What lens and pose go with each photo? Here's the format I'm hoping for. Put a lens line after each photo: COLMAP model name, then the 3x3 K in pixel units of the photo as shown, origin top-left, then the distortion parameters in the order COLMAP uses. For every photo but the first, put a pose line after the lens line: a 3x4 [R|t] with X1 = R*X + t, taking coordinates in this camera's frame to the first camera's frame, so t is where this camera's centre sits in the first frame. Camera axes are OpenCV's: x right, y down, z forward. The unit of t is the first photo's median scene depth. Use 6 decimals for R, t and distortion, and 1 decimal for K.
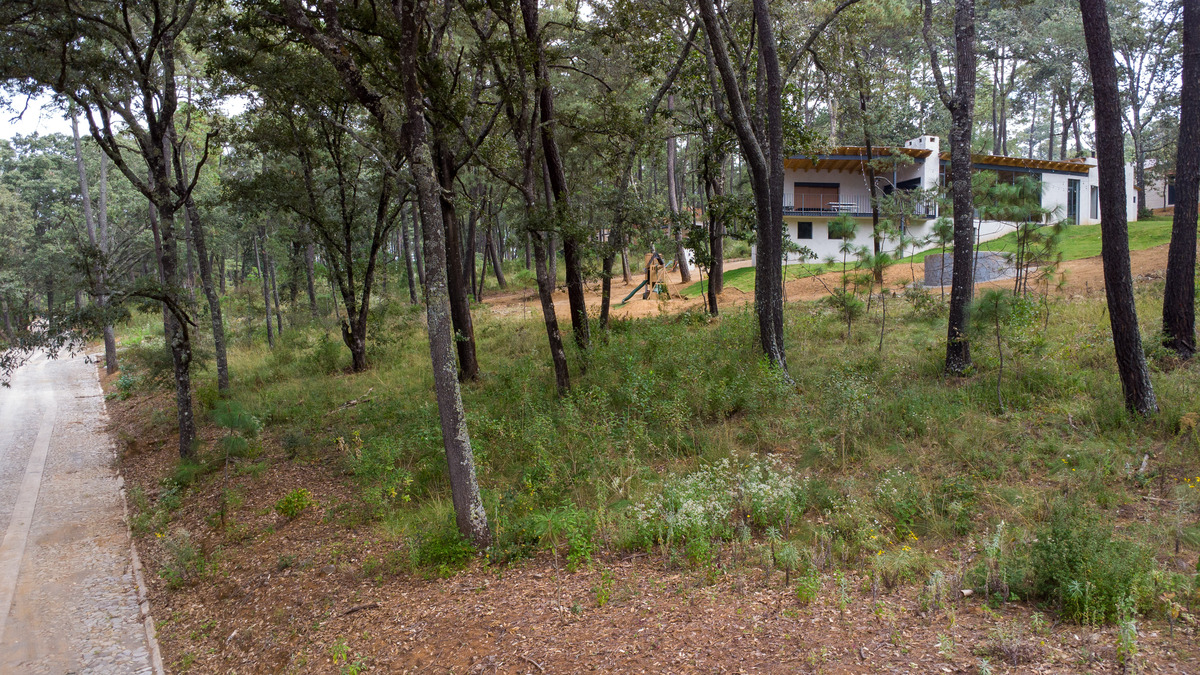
lens RADIAL K [[869.0, 0, 600.0], [0, 869.0, 337.5], [0, 0, 1]] dist [0.042980, -0.063371]
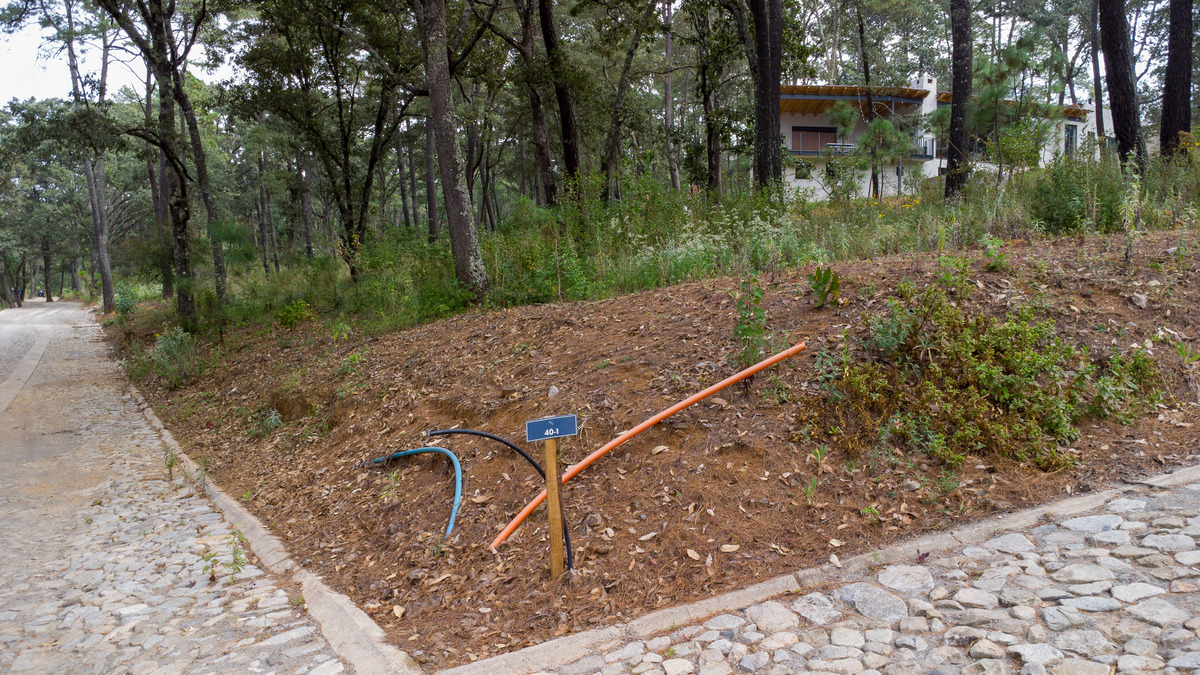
lens RADIAL K [[869.0, 0, 600.0], [0, 869.0, 337.5], [0, 0, 1]] dist [0.042980, -0.063371]
pose [[0.999995, -0.000092, 0.003085, -0.000959], [0.000095, 0.999999, -0.001074, 0.098995], [-0.003085, 0.001074, 0.999995, 0.000163]]
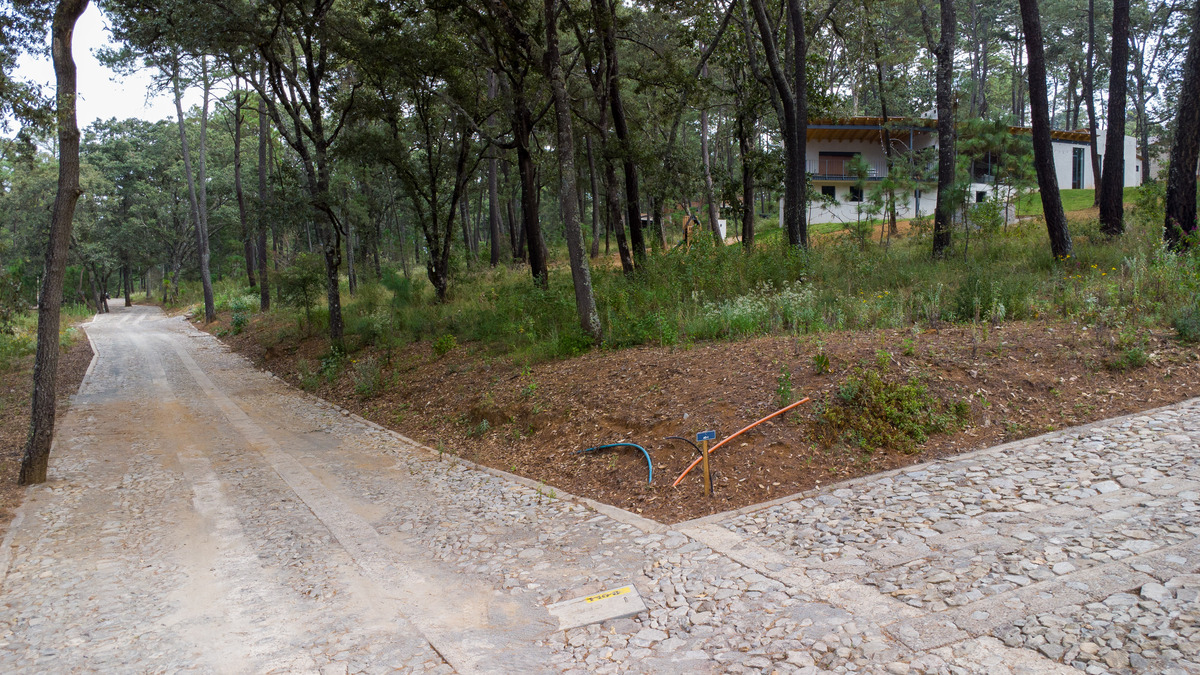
lens RADIAL K [[869.0, 0, 600.0], [0, 869.0, 337.5], [0, 0, 1]] dist [0.042980, -0.063371]
pose [[0.999580, 0.000820, -0.028981, -0.031018], [-0.000707, 0.999992, 0.003903, 0.078706], [0.028984, -0.003880, 0.999572, -0.161397]]
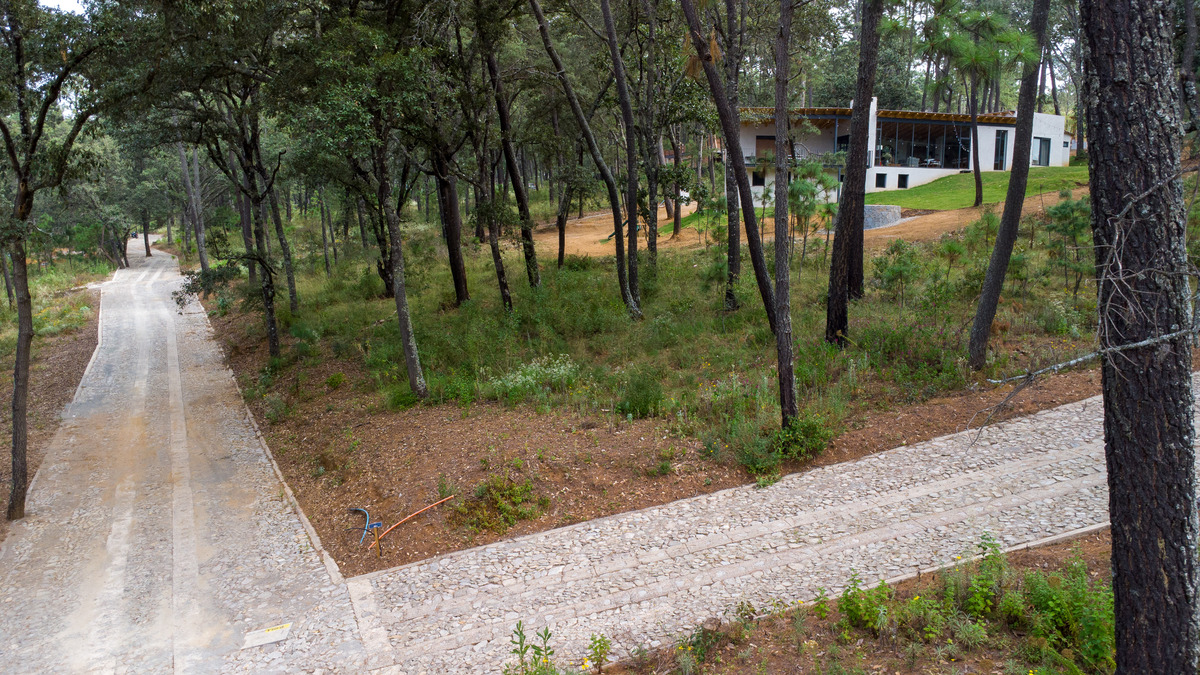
lens RADIAL K [[871.5, 0, 600.0], [0, 871.5, 337.5], [0, 0, 1]] dist [0.039089, -0.054937]
pose [[0.997653, 0.008837, -0.067906, 0.142854], [-0.001998, 0.994972, 0.100131, -0.035888], [0.068450, -0.099760, 0.992654, -0.336856]]
